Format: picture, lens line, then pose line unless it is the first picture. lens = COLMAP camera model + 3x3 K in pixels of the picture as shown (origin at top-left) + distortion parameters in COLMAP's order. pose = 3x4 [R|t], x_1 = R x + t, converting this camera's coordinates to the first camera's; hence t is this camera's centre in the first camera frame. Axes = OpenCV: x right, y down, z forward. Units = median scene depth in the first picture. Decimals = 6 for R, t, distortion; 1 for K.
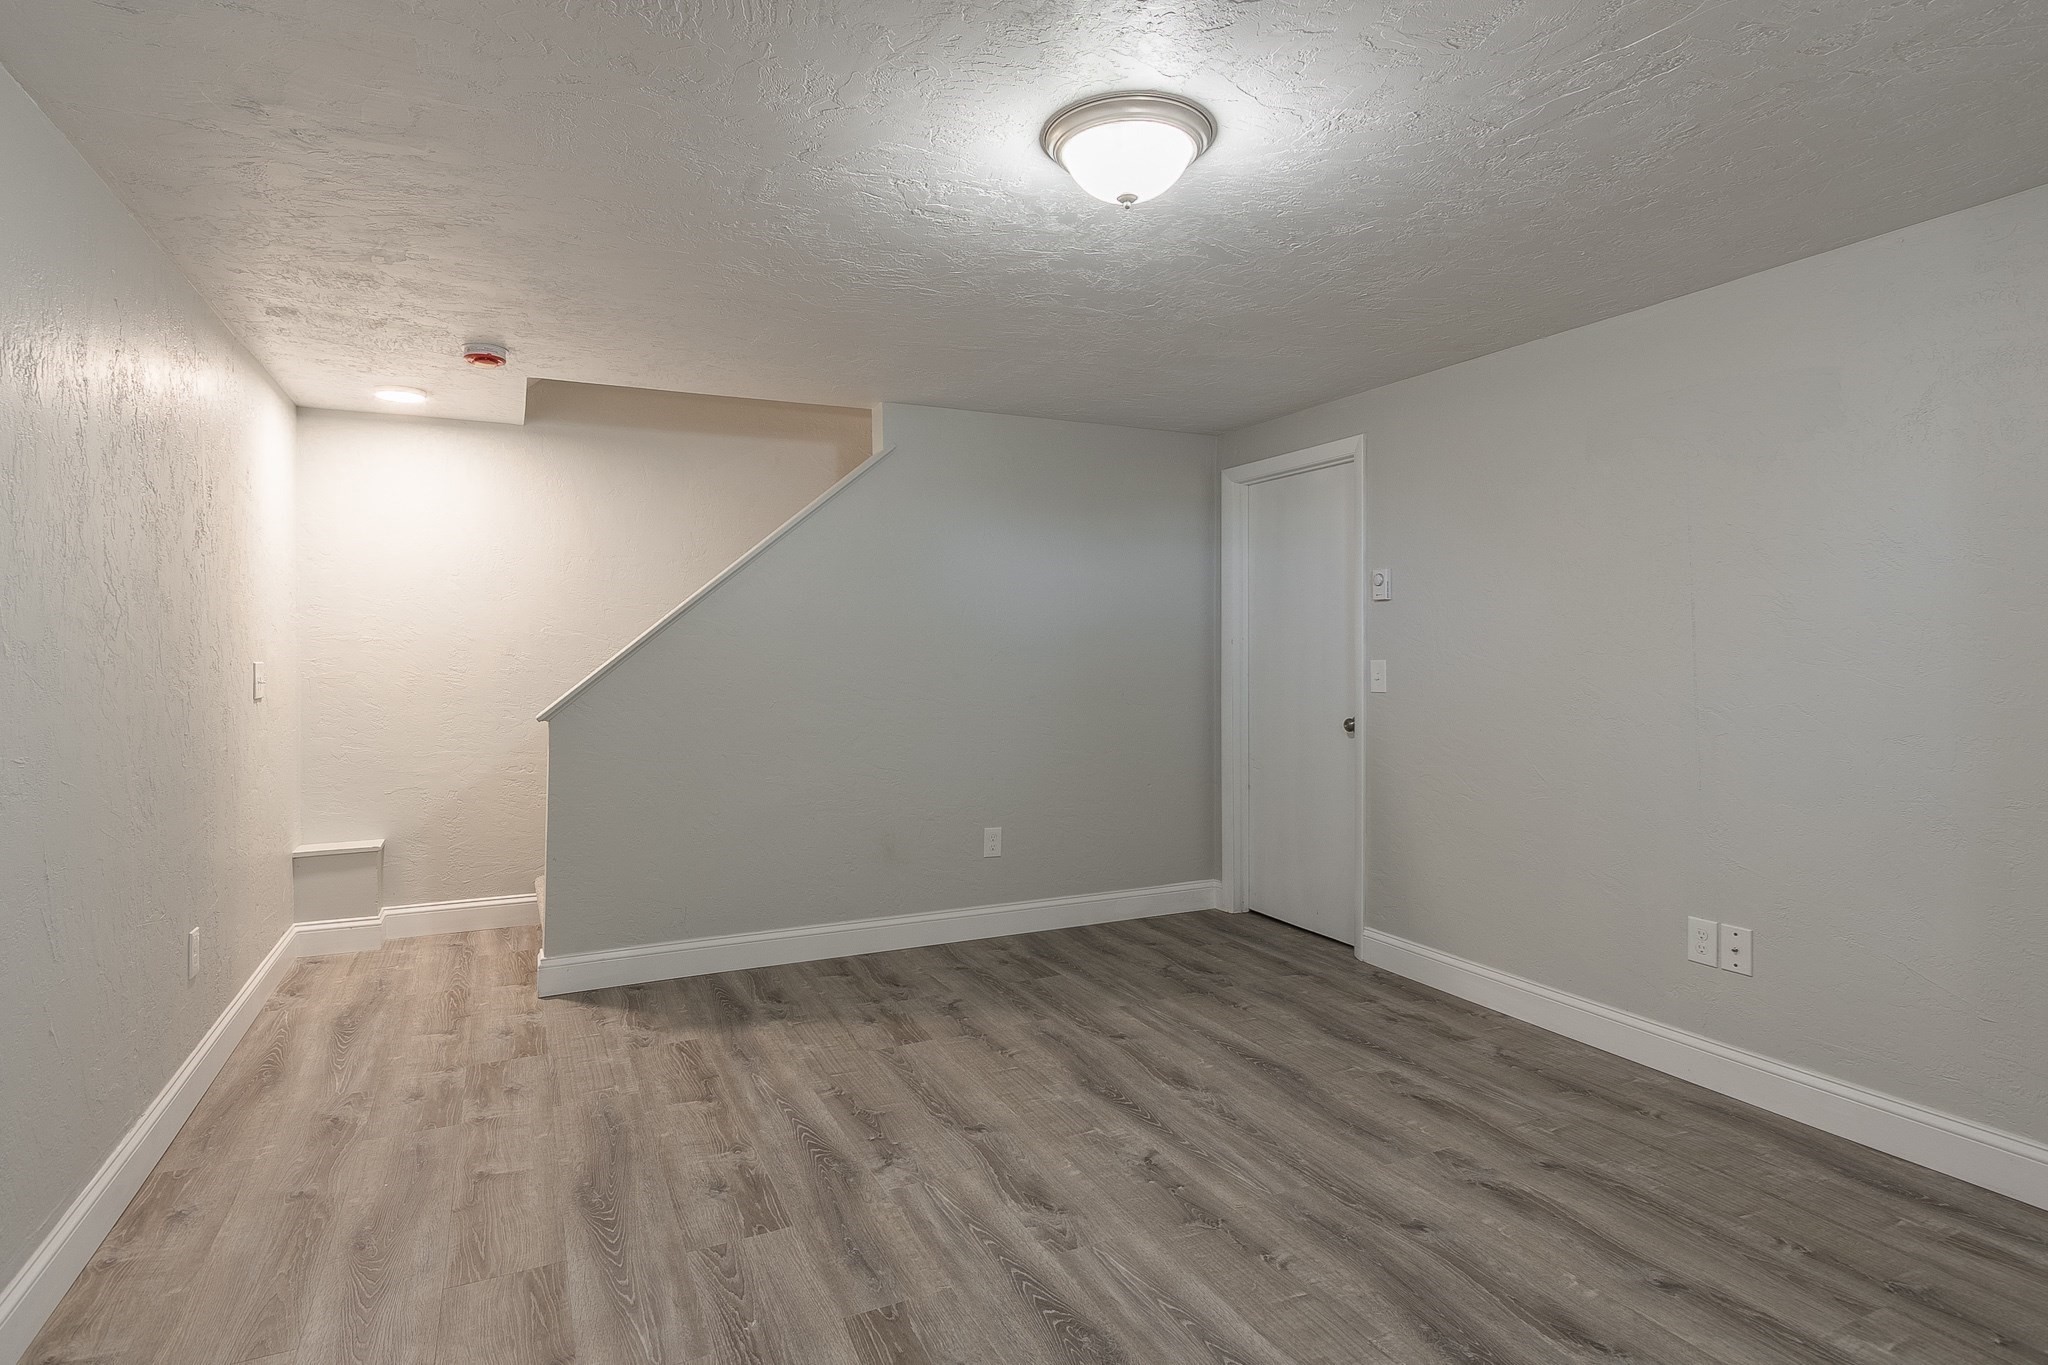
lens RADIAL K [[1082.8, 0, 1006.7], [0, 1082.8, 673.0], [0, 0, 1]] dist [0.010204, -0.001343]
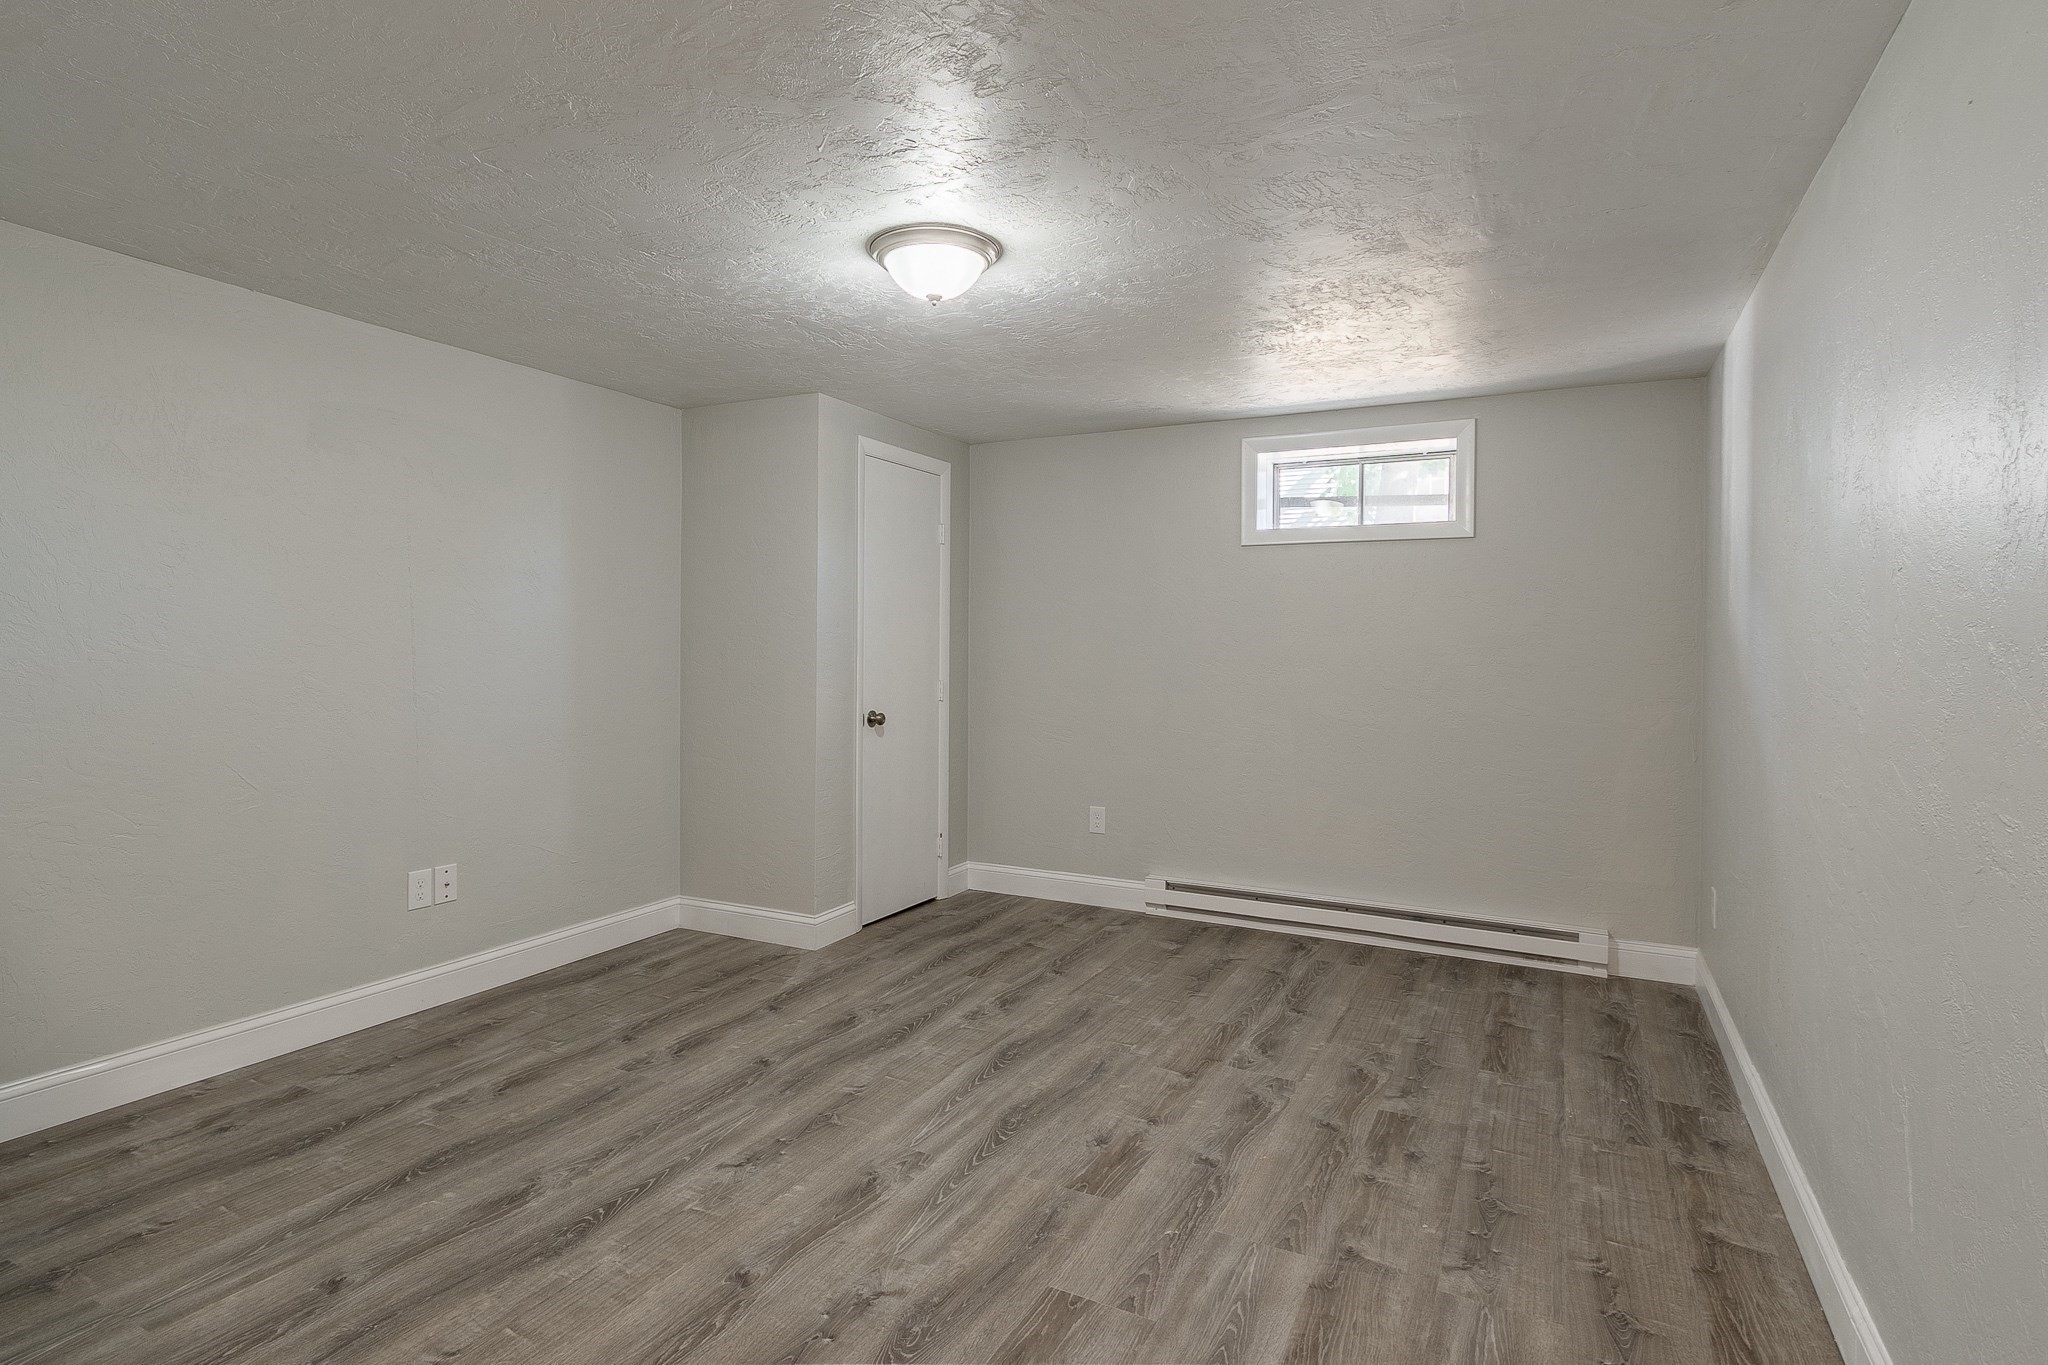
lens RADIAL K [[1082.8, 0, 1010.2], [0, 1082.8, 678.3], [0, 0, 1]] dist [0.010204, -0.001343]
pose [[-0.625815, -0.025037, 0.779569, -0.868533], [0.007591, 0.999242, 0.038186, -0.029851], [-0.779934, 0.029815, -0.625151, 1.574590]]
